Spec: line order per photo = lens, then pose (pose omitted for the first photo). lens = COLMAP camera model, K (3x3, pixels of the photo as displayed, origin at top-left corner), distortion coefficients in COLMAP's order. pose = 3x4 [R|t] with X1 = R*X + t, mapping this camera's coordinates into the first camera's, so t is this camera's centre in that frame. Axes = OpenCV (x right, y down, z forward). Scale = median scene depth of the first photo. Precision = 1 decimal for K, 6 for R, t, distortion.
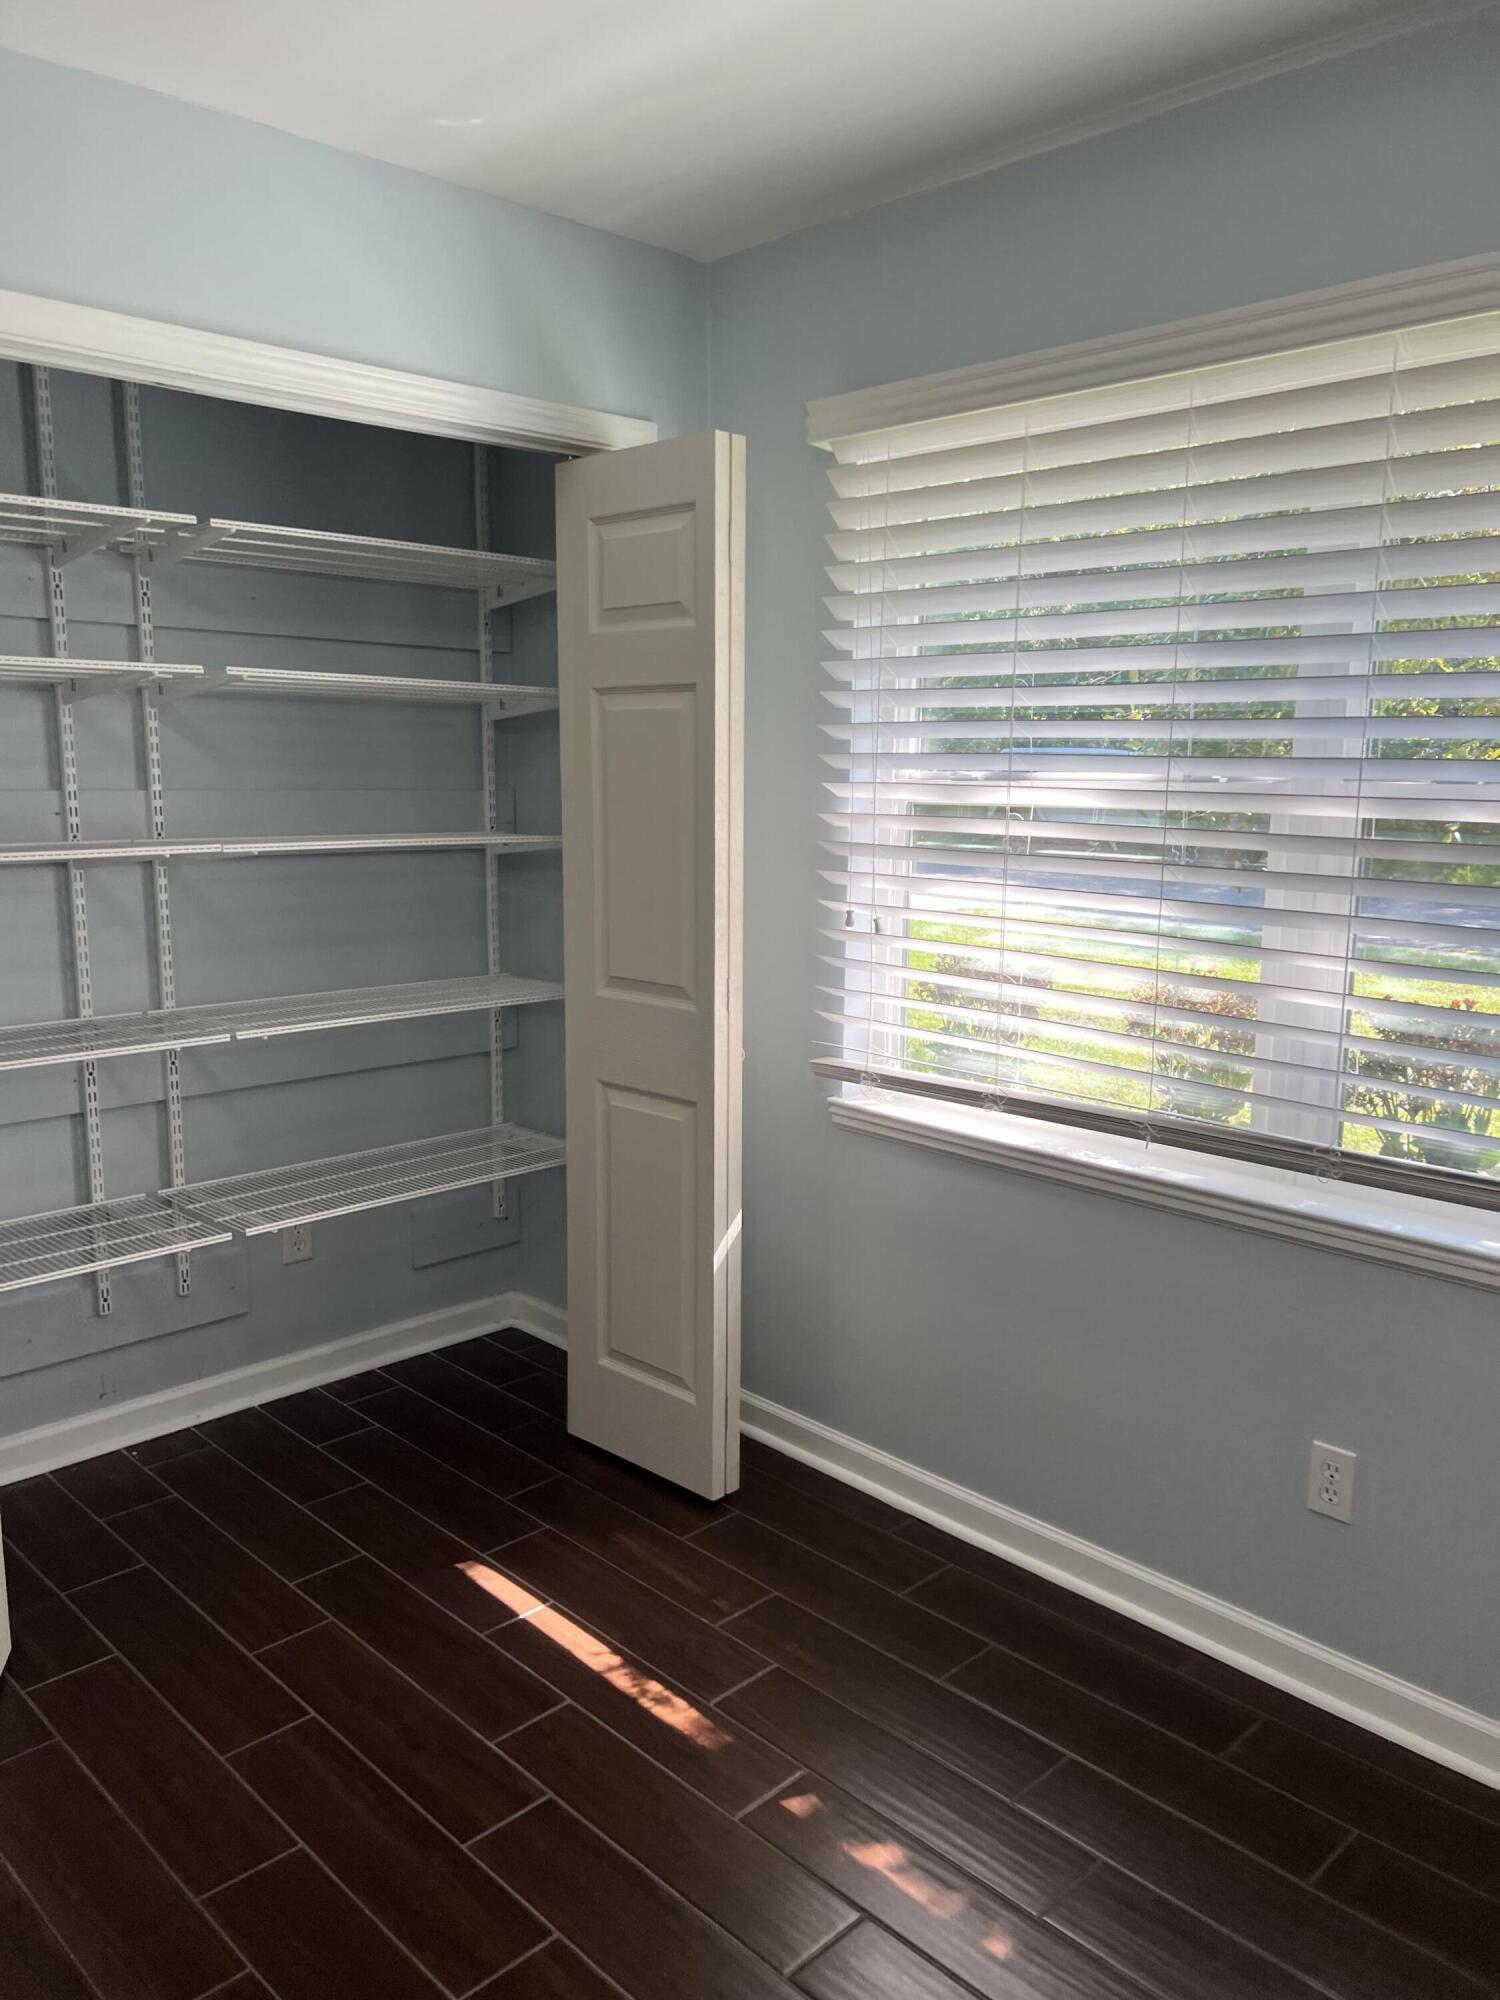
lens RADIAL K [[1484.8, 0, 748.5], [0, 1484.8, 1019.3], [0, 0, 1]] dist [0.057377, -0.067223]
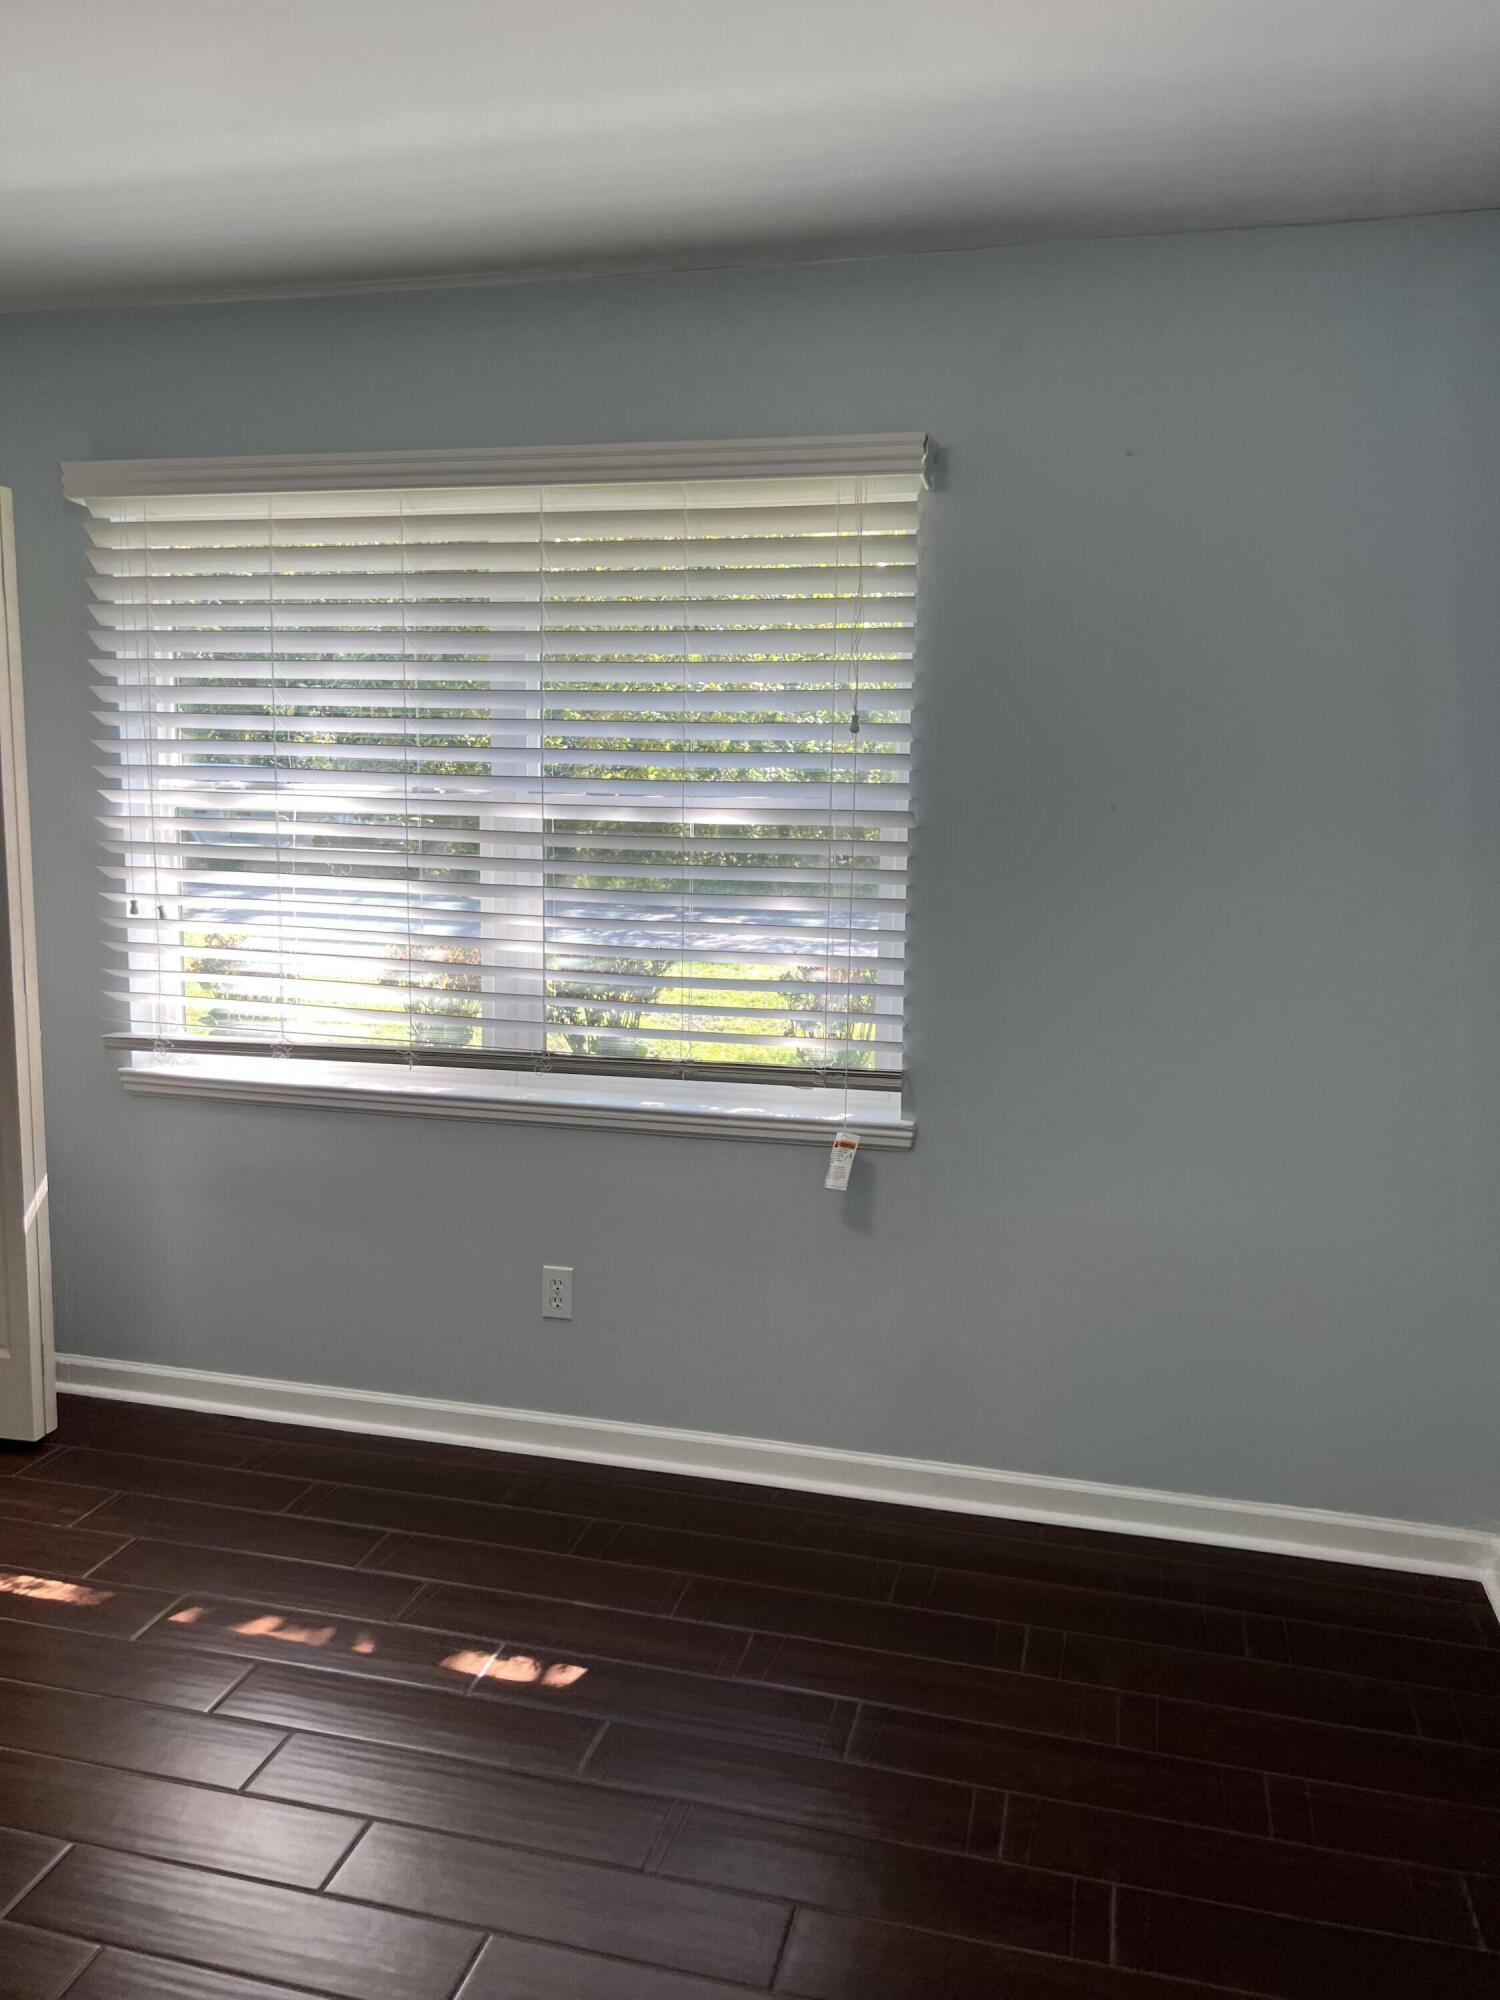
lens RADIAL K [[1484.8, 0, 753.0], [0, 1484.8, 1003.8], [0, 0, 1]] dist [0.057377, -0.067223]
pose [[0.847808, -0.069326, 0.525753, -0.153043], [0.080046, 0.996788, 0.002358, 0.046499], [-0.524228, 0.040086, 0.850634, -0.262378]]
